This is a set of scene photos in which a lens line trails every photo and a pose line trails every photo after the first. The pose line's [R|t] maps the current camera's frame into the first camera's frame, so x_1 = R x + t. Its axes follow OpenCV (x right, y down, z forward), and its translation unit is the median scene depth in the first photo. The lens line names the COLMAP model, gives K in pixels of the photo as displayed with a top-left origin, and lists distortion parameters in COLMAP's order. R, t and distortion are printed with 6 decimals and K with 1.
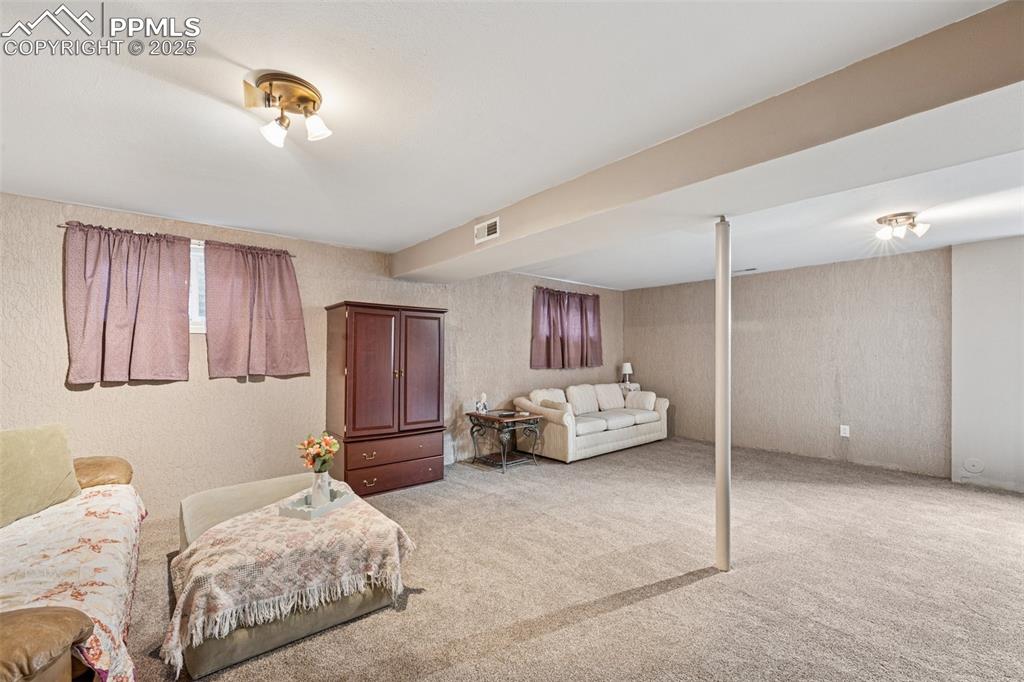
lens RADIAL K [[420.9, 0, 515.1], [0, 420.9, 347.9], [0, 0, 1]] dist [-0.004744, 0.000164]
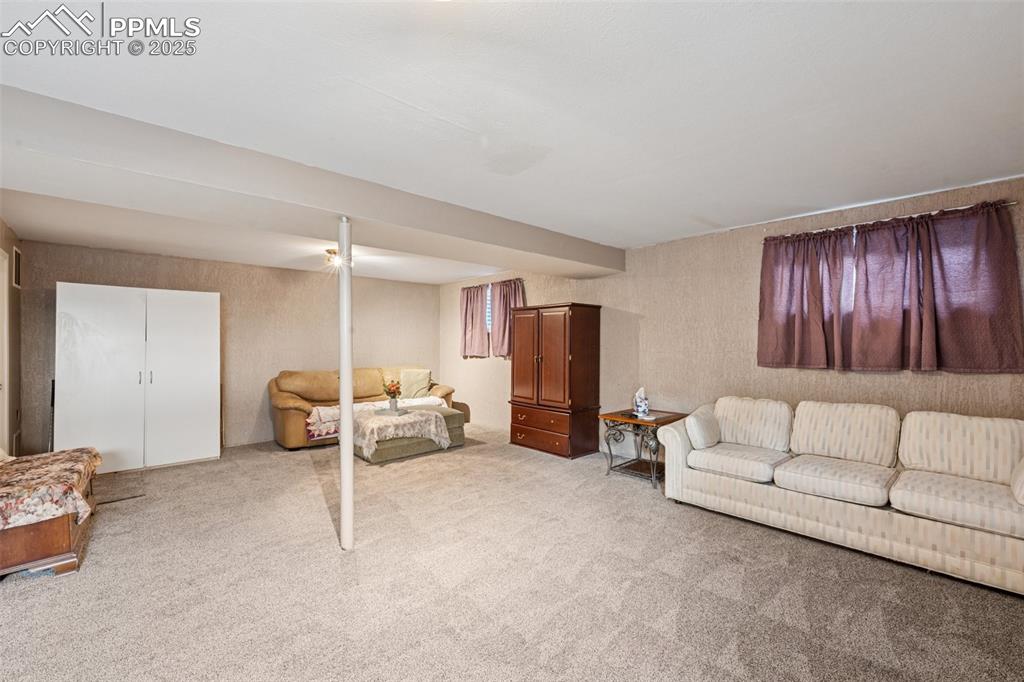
lens RADIAL K [[420.9, 0, 515.0], [0, 420.9, 341.4], [0, 0, 1]] dist [-0.004744, 0.000164]
pose [[0.060138, -0.008352, -0.998155, 0.837733], [0.010424, 0.999916, -0.007739, 0.015224], [0.998136, -0.009939, 0.060220, 0.728712]]
